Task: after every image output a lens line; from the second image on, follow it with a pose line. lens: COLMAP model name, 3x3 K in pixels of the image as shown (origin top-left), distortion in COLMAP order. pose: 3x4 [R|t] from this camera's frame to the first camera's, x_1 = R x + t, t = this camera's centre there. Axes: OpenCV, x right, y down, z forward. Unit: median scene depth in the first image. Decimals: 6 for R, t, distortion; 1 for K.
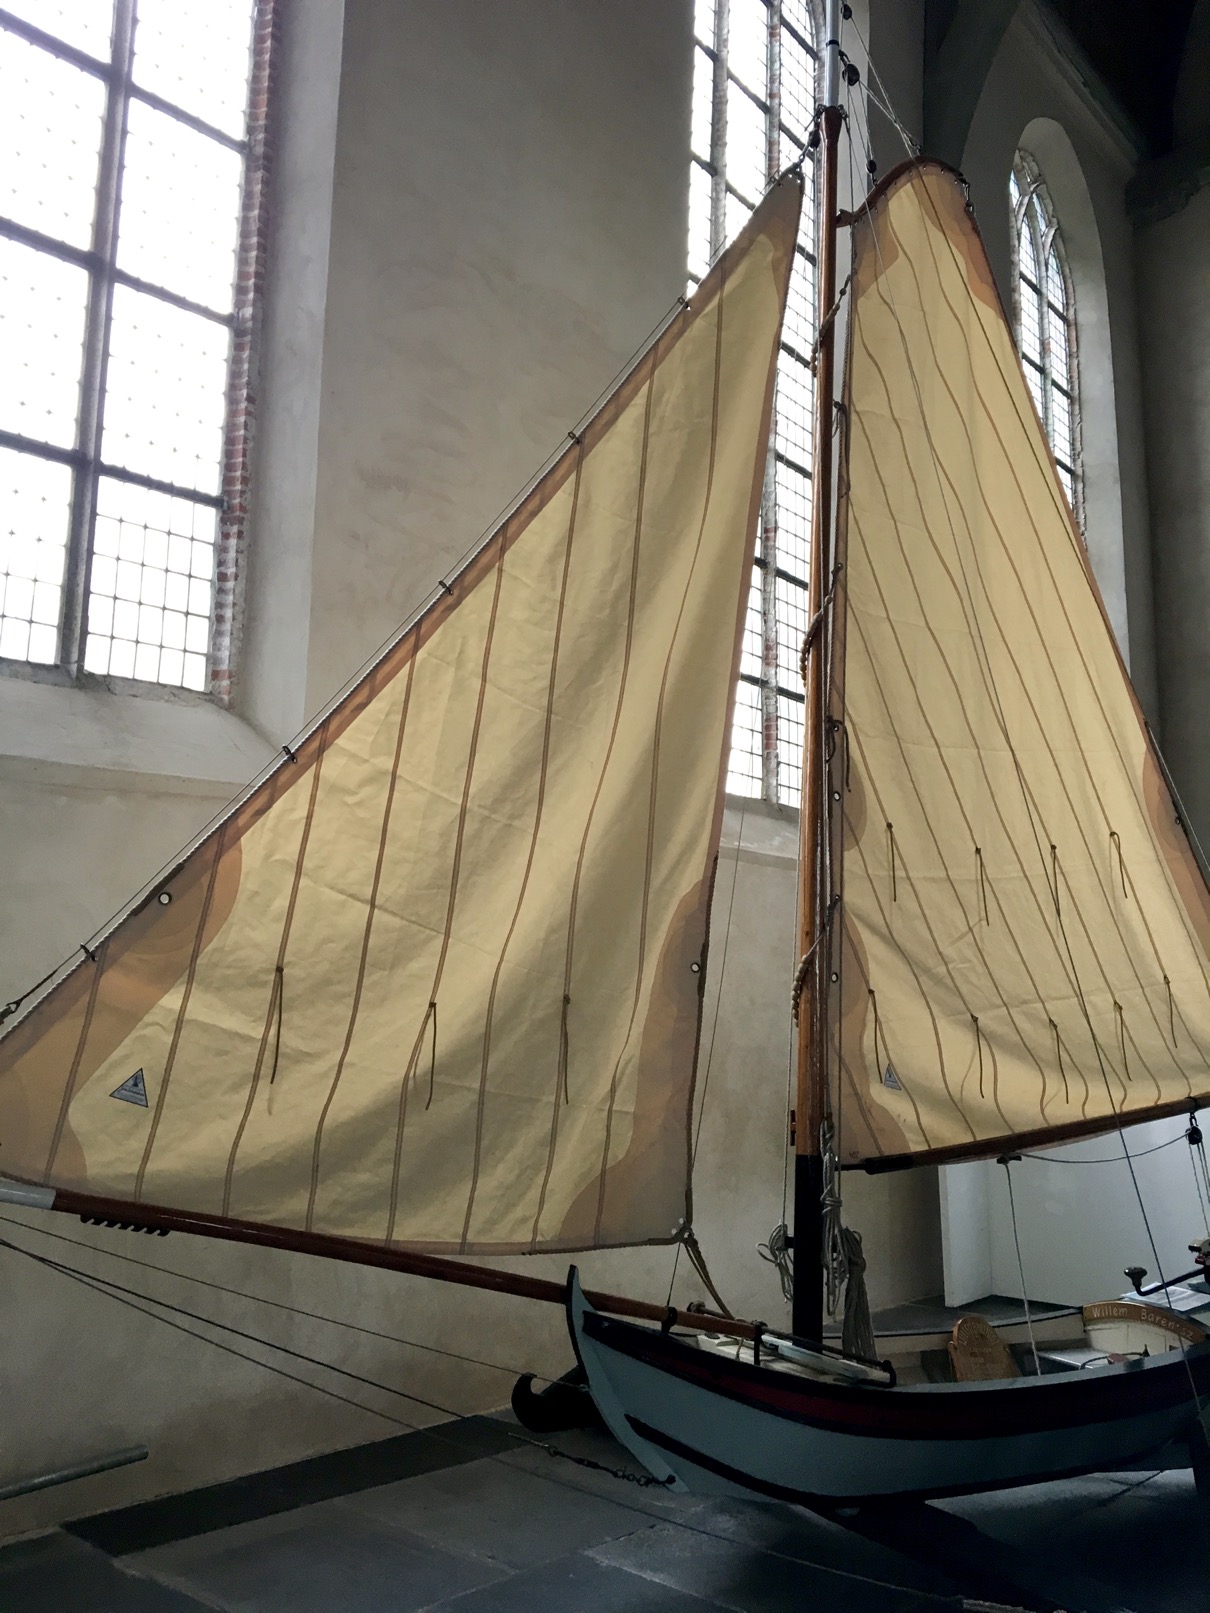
lens RADIAL K [[1358.4, 0, 605.0], [0, 1358.4, 806.5], [0, 0, 1]] dist [0.033725, -0.016963]
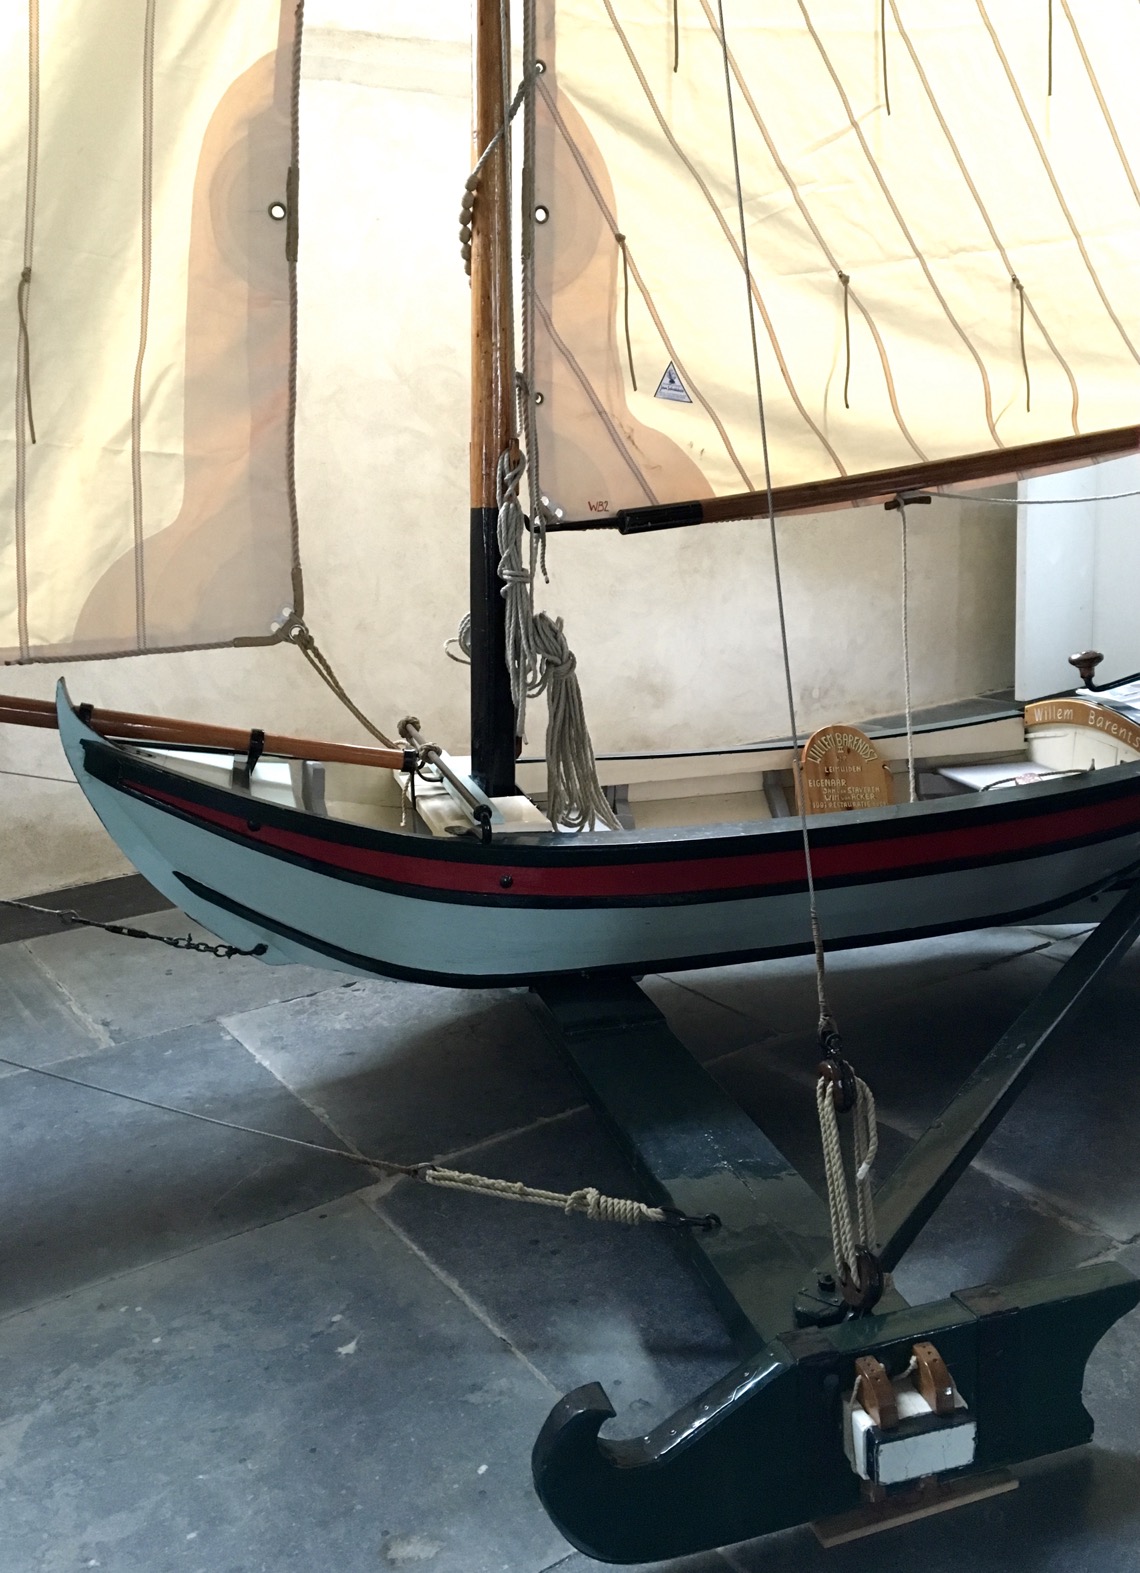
lens RADIAL K [[1322.7, 0, 570.0], [0, 1322.7, 786.5], [0, 0, 1]] dist [0.040705, -0.004193]
pose [[0.969430, -0.004591, -0.245327, 0.341349], [0.103625, 0.913948, 0.392378, 0.132853], [0.222415, -0.405804, 0.886484, 0.391629]]
